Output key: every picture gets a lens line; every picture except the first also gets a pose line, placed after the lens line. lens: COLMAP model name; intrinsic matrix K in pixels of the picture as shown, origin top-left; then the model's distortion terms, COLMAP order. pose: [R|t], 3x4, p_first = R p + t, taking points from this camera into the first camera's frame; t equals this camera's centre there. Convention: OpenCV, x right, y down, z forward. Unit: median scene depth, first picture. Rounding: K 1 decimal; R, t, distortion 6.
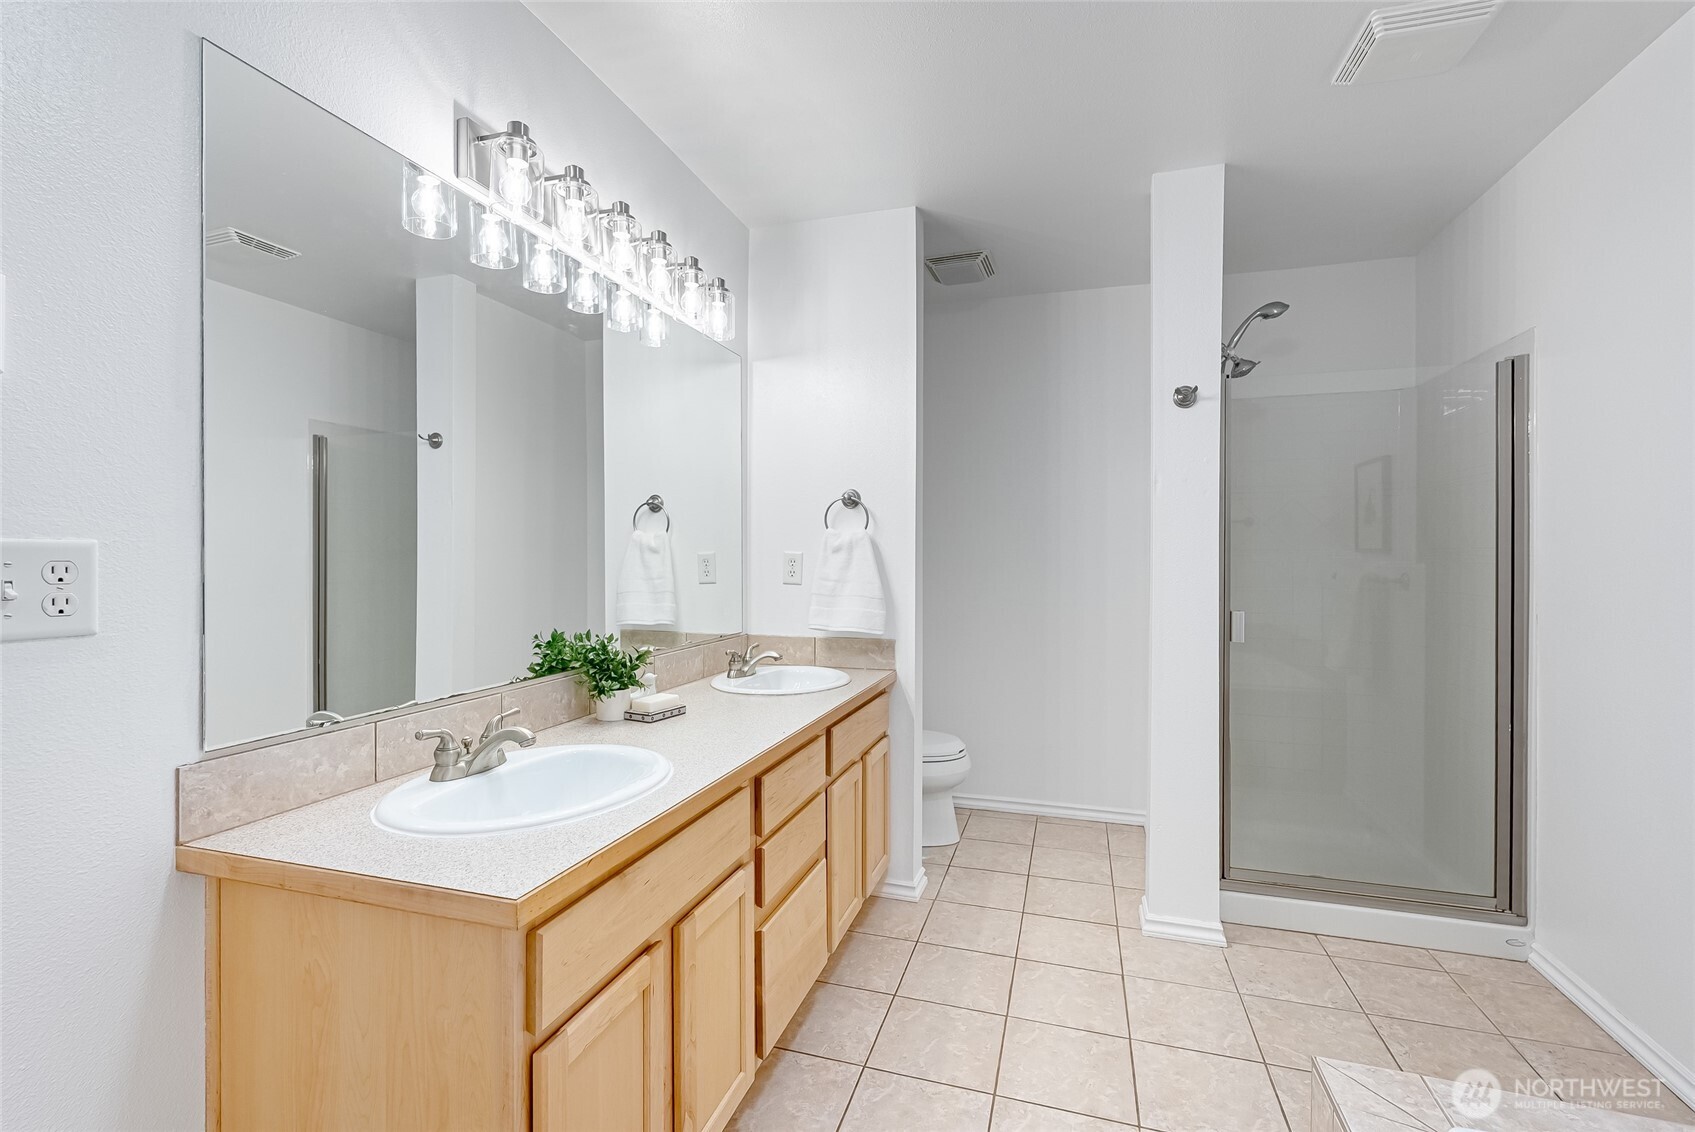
lens RADIAL K [[751.6, 0, 847.2], [0, 751.6, 553.0], [0, 0, 1]] dist [-0.001906, 0.000462]
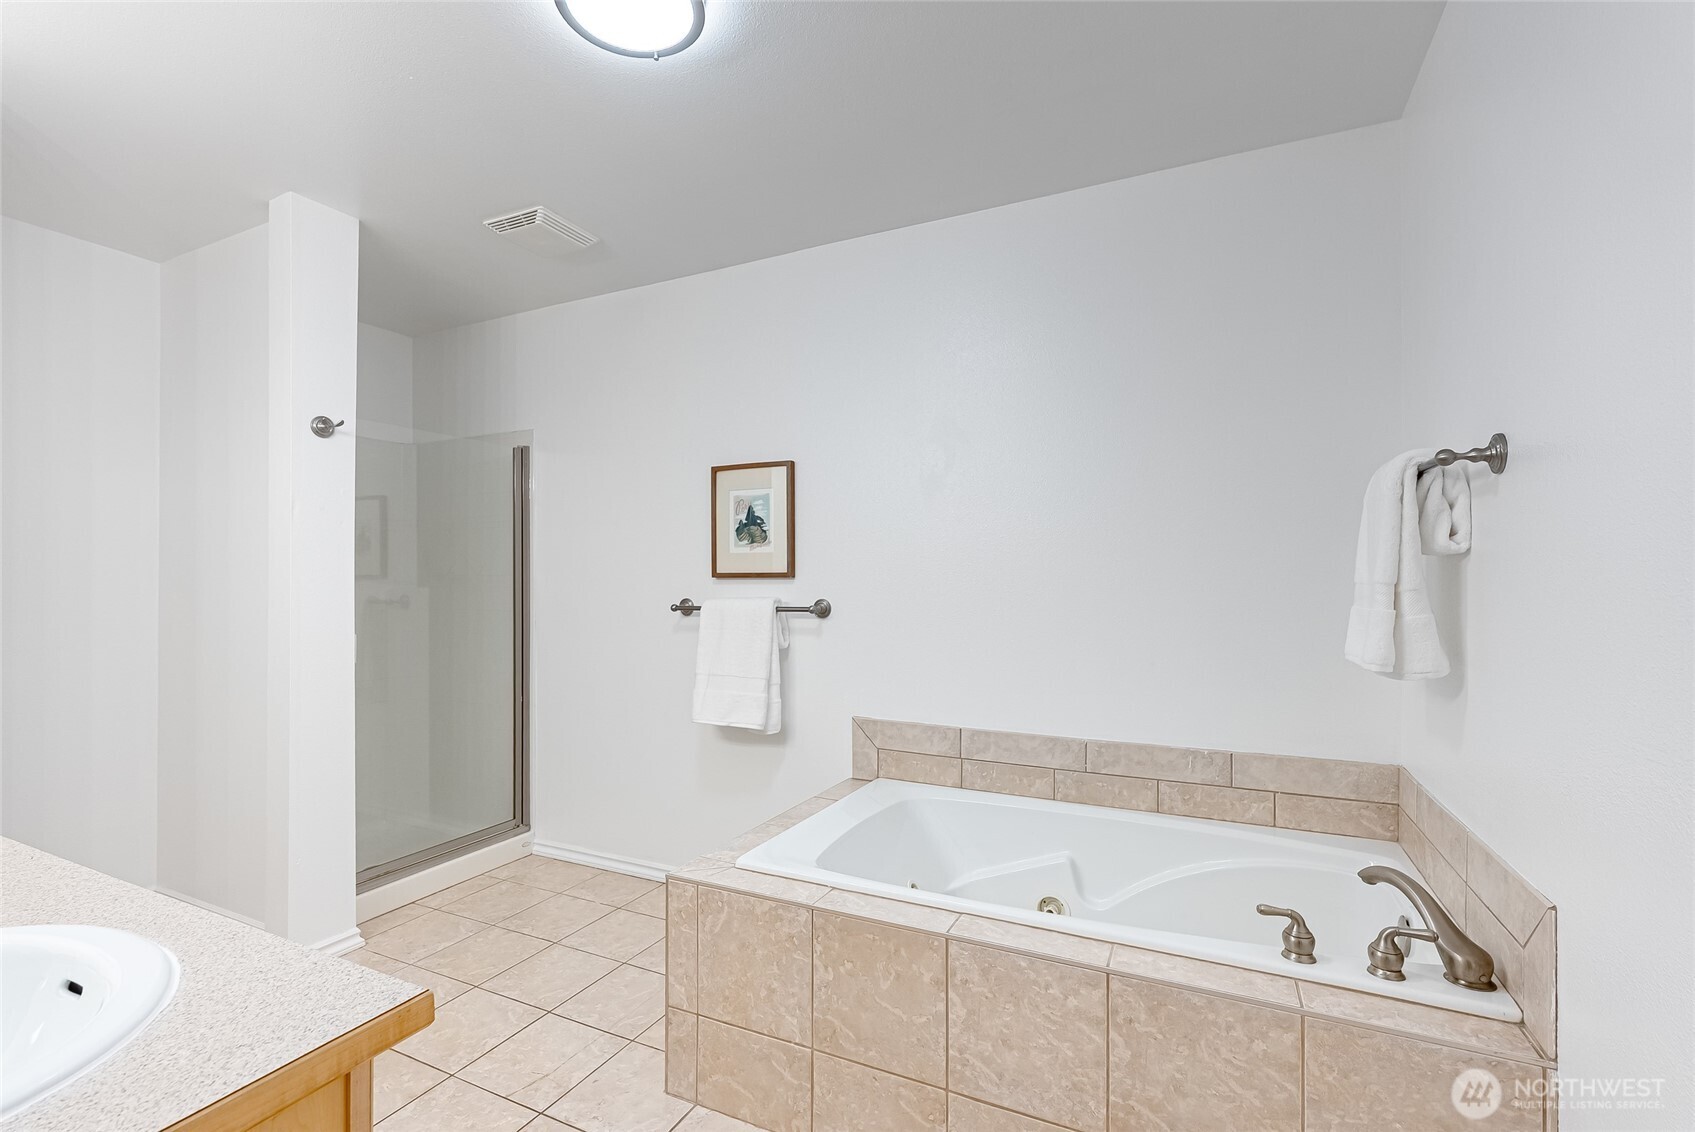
lens RADIAL K [[751.6, 0, 847.2], [0, 751.6, 553.0], [0, 0, 1]] dist [-0.001906, 0.000462]
pose [[0.150677, 0.031104, 0.988094, -0.481060], [-0.000493, 0.999507, -0.031388, -0.004684], [-0.988583, 0.004242, 0.150618, 0.152479]]
